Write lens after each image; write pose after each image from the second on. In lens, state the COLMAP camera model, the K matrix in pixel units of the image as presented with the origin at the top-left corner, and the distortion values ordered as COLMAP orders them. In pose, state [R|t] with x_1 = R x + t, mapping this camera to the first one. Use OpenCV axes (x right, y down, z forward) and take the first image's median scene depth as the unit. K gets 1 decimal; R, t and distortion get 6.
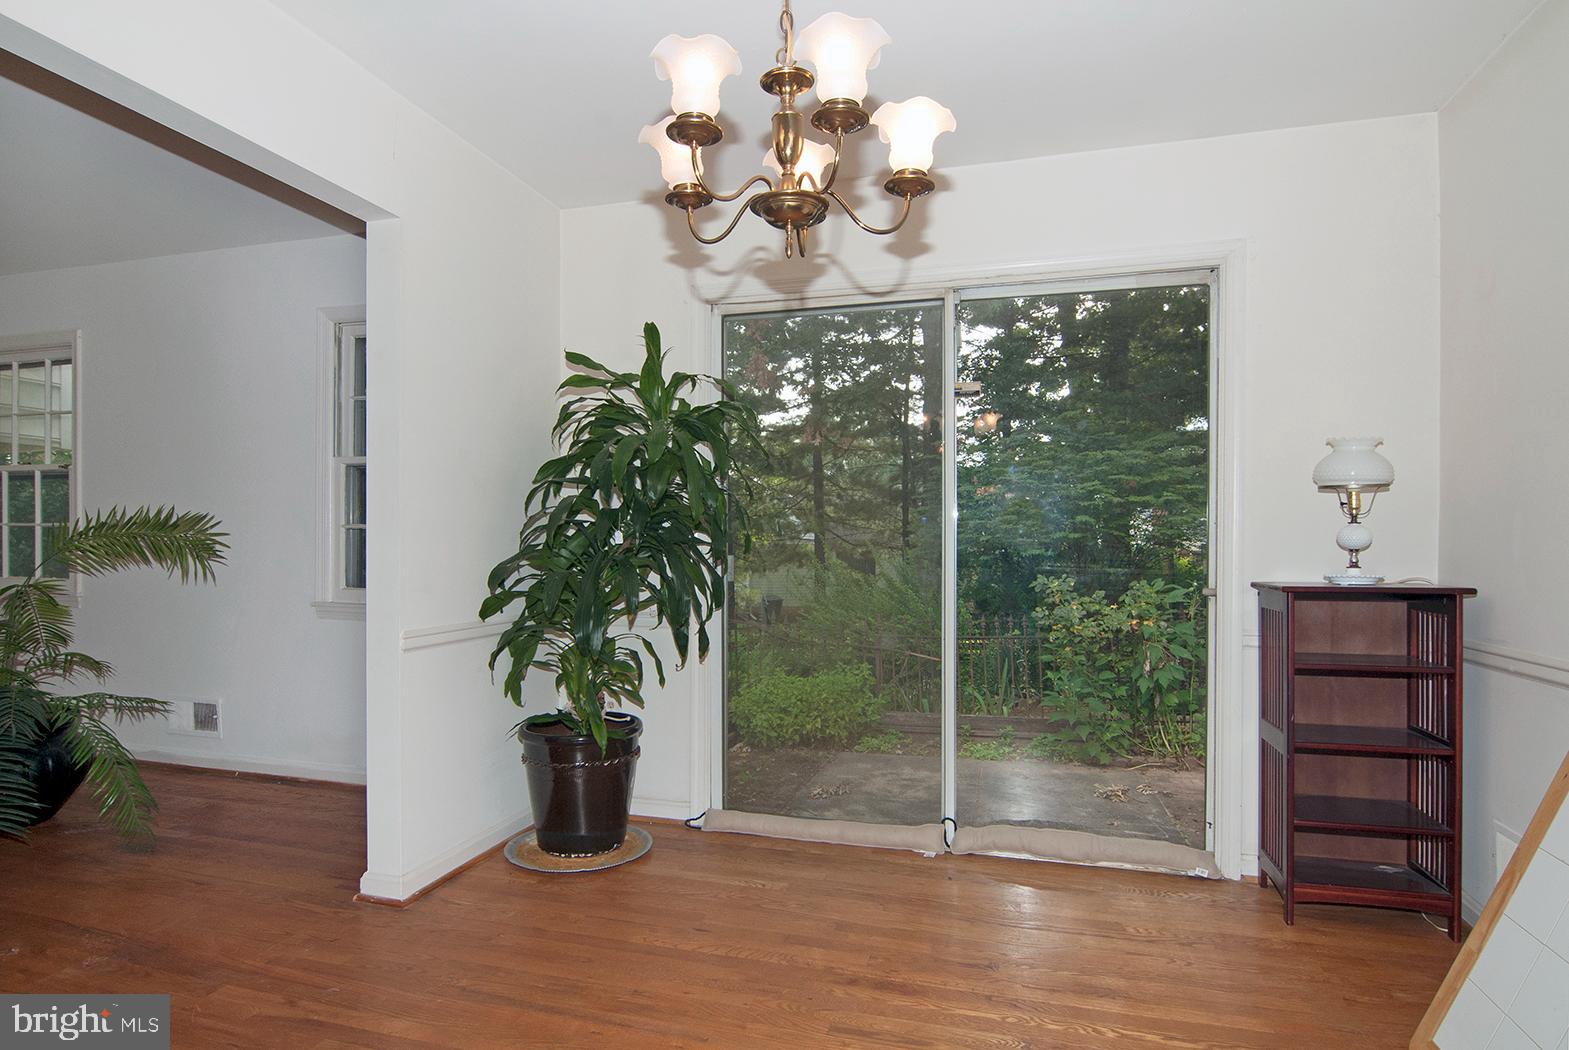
lens RADIAL K [[861.2, 0, 781.9], [0, 861.2, 546.7], [0, 0, 1]] dist [-0.002472, -0.000195]
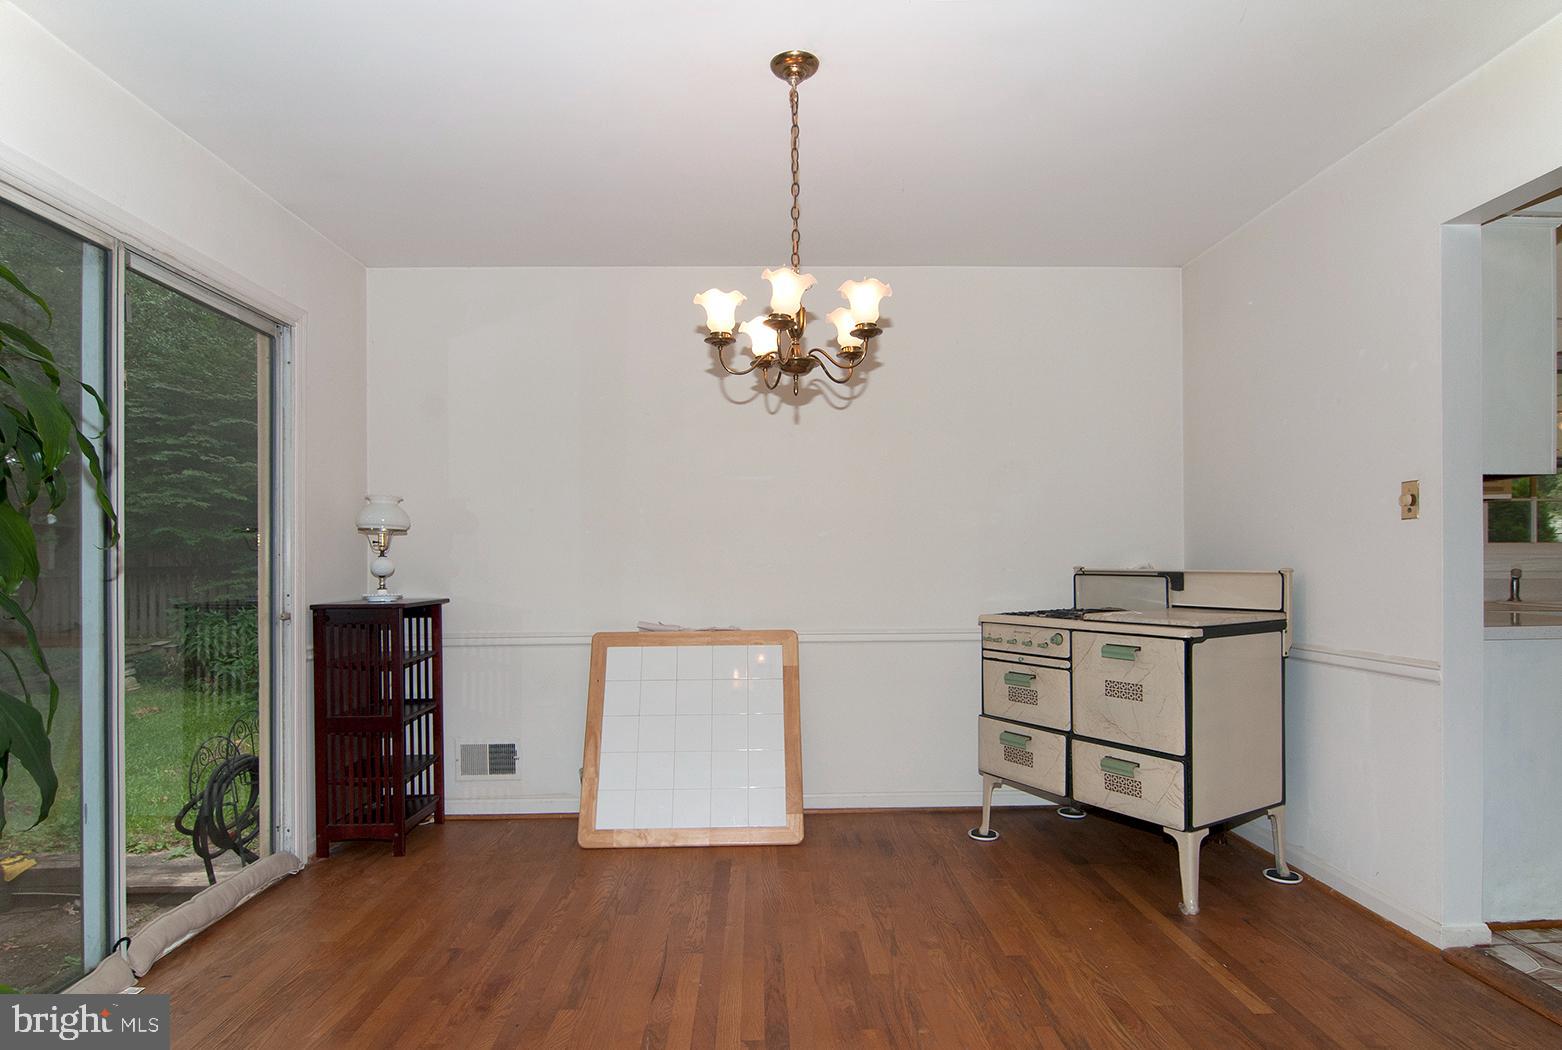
lens RADIAL K [[860.5, 0, 771.3], [0, 860.5, 556.0], [0, 0, 1]] dist [-0.022529, -0.002031]
pose [[-0.268576, -0.004473, 0.963248, -0.814596], [-0.000276, 0.999990, 0.004567, -0.034824], [-0.963258, 0.000961, -0.268575, 0.769803]]
